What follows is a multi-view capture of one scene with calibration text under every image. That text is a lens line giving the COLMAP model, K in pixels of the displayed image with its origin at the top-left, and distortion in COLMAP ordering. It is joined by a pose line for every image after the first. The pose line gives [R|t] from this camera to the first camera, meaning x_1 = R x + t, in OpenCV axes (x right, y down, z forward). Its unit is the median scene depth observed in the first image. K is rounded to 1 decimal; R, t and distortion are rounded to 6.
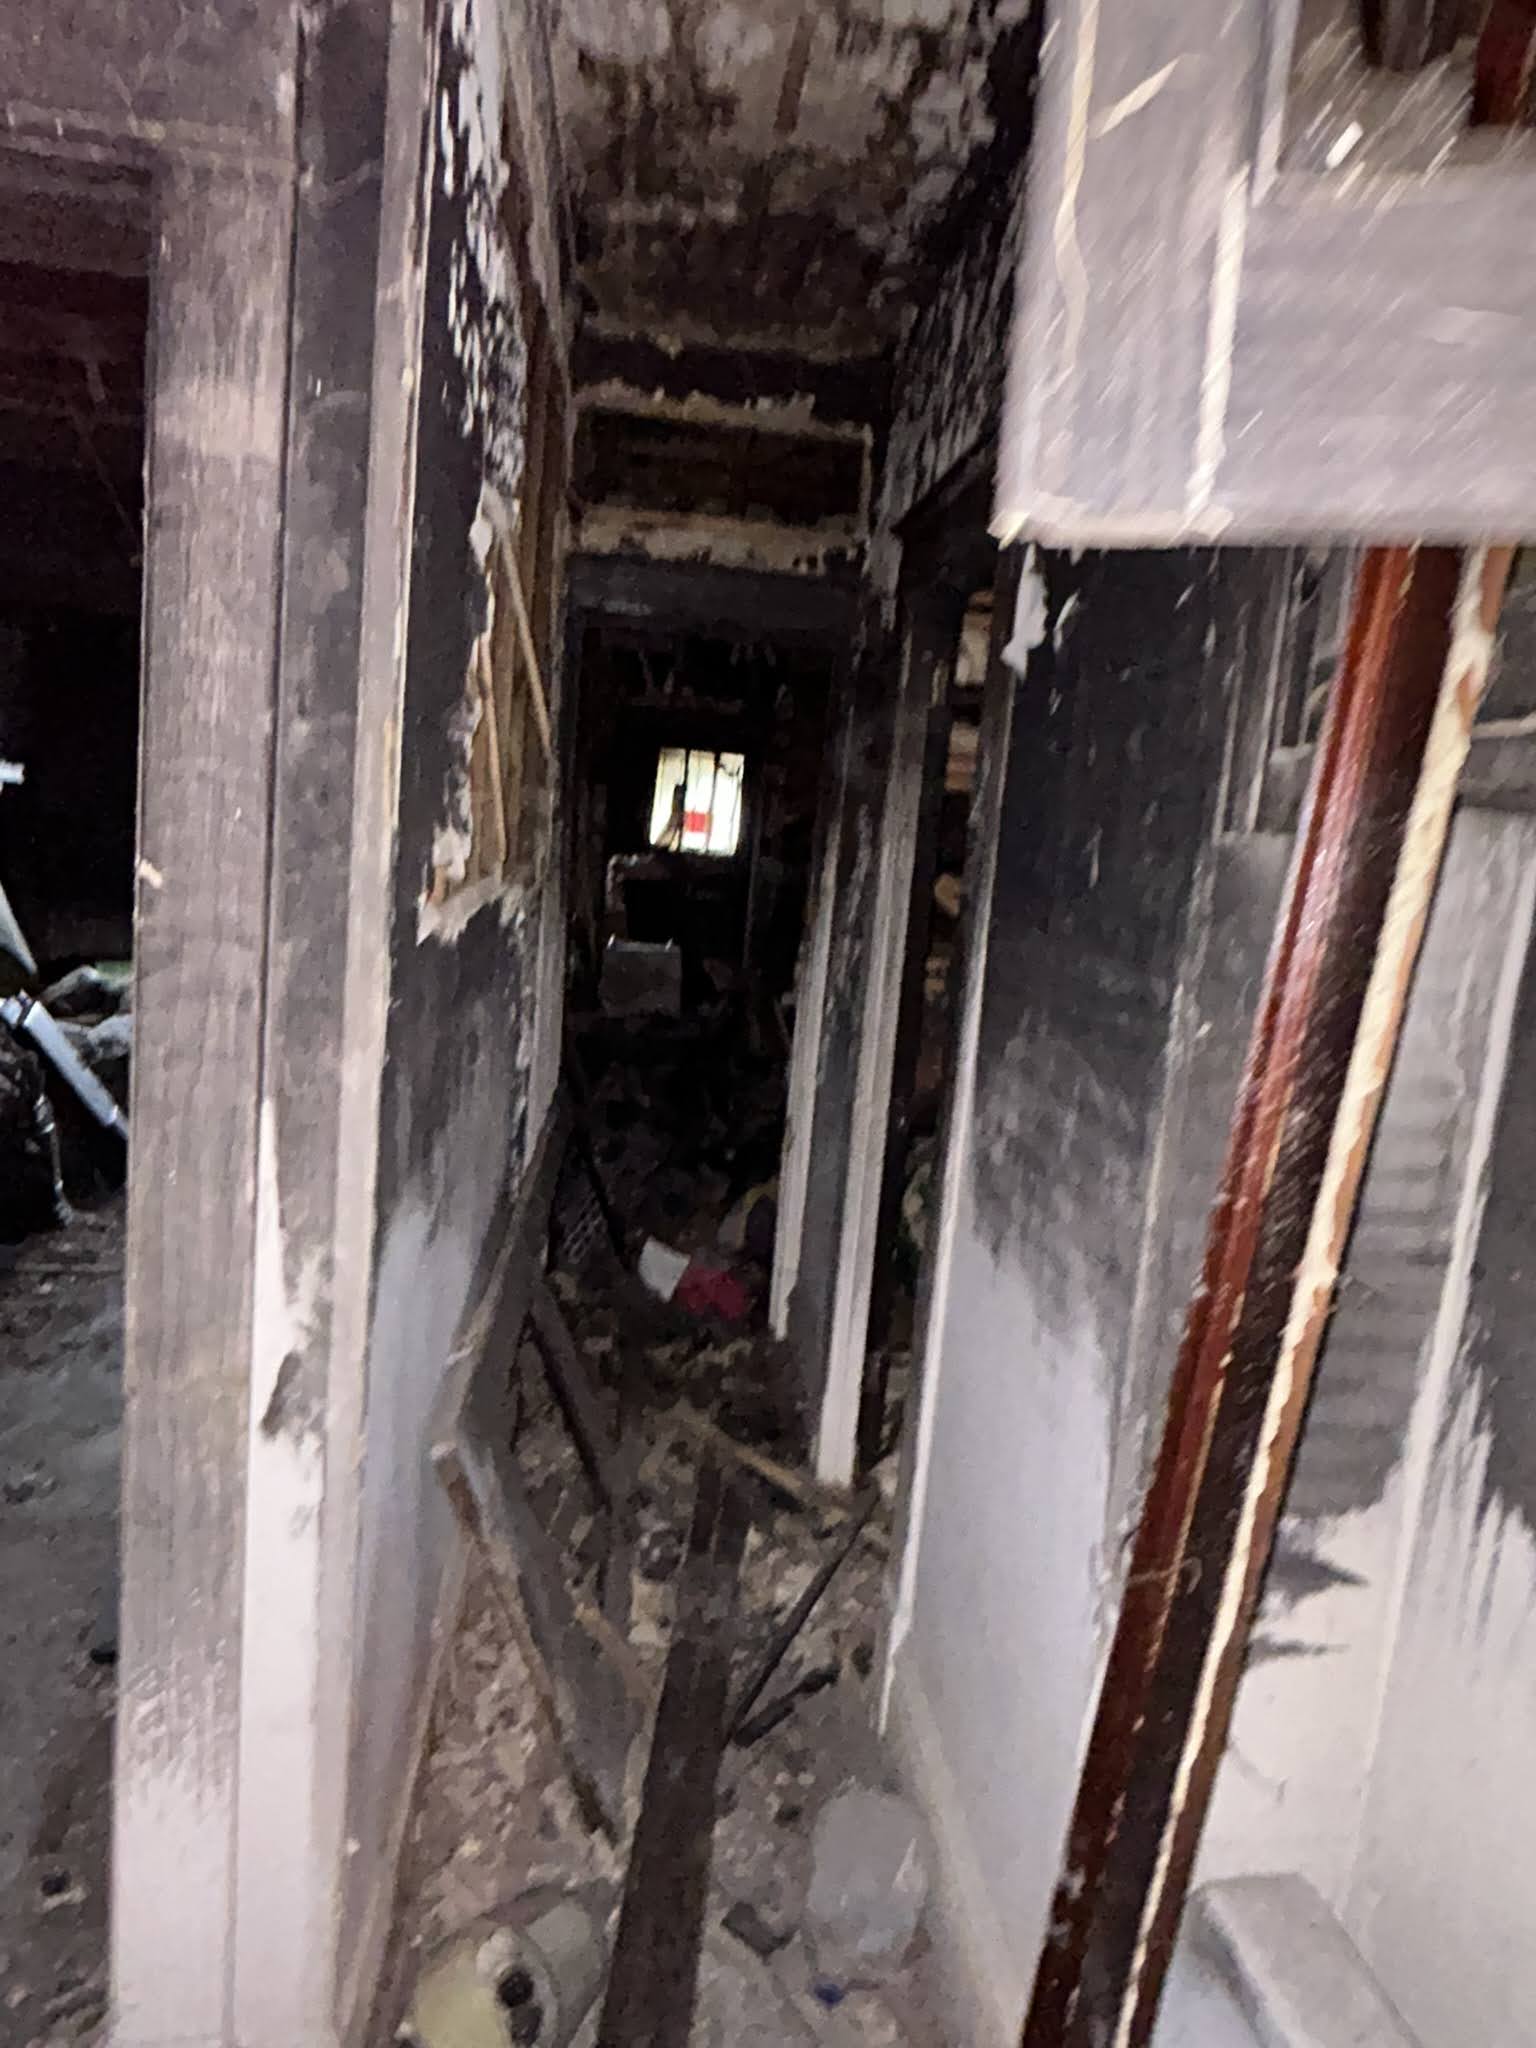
lens RADIAL K [[1346.6, 0, 753.0], [0, 1346.6, 985.7], [0, 0, 1]] dist [-0.002289, -0.006156]
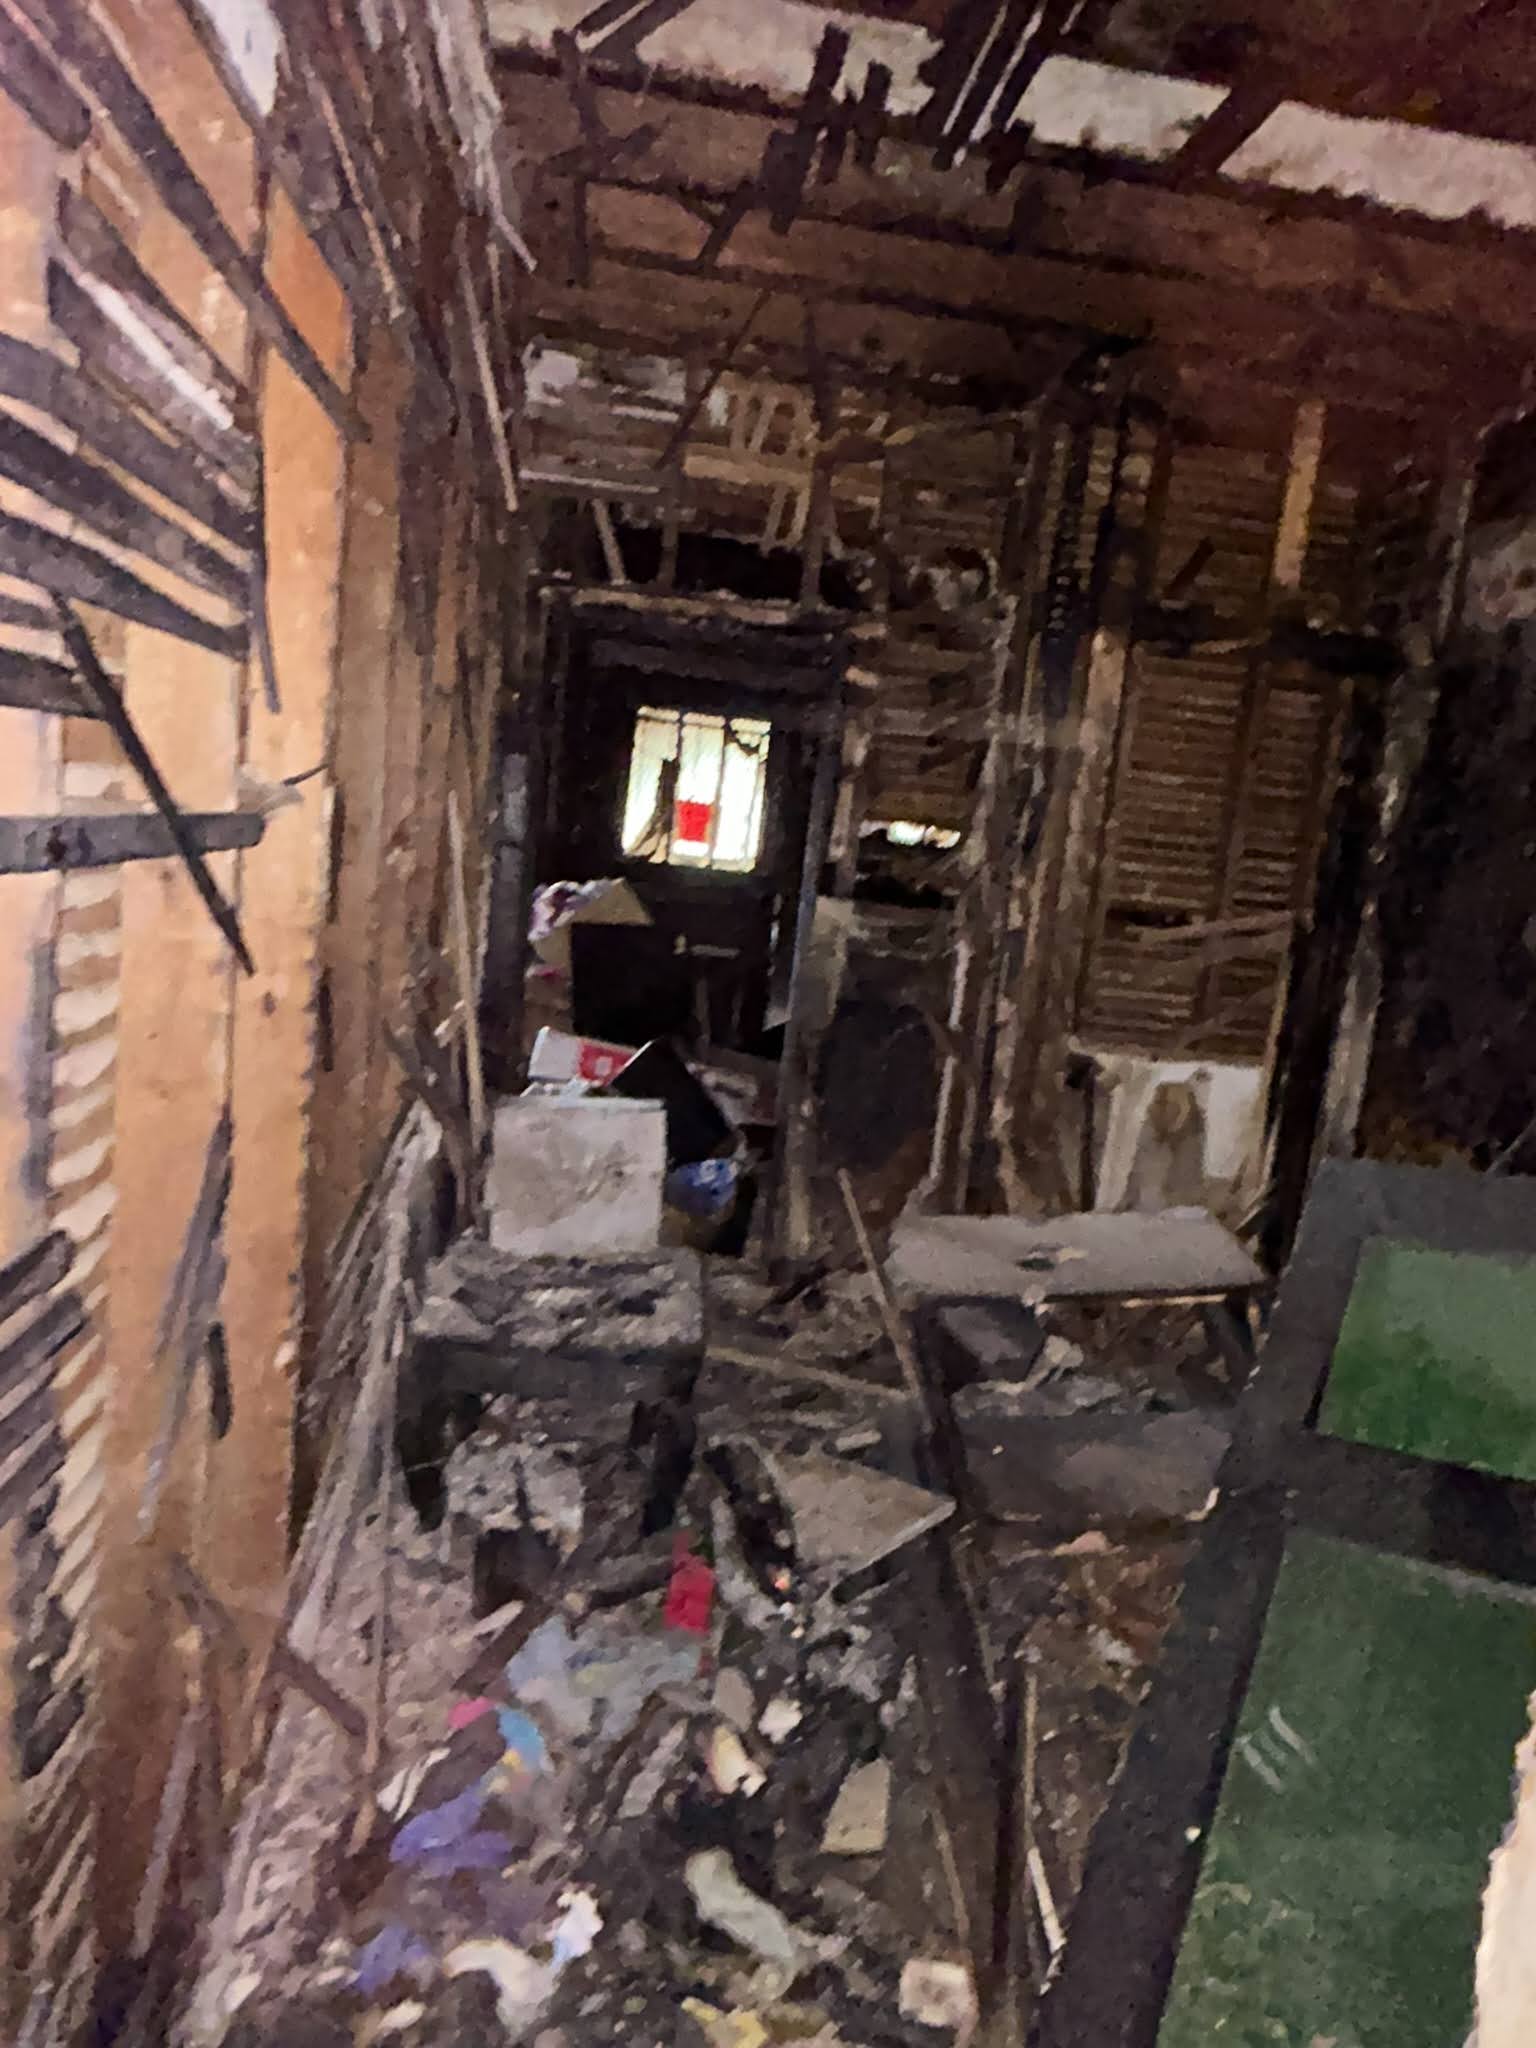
lens RADIAL K [[1402.8, 0, 781.7], [0, 1402.8, 1000.8], [0, 0, 1]] dist [0.002842, -0.007689]
pose [[0.998980, 0.033310, 0.030488, -0.127152], [-0.034176, 0.999015, 0.028314, -0.412018], [-0.029515, -0.029327, 0.999134, 2.358084]]
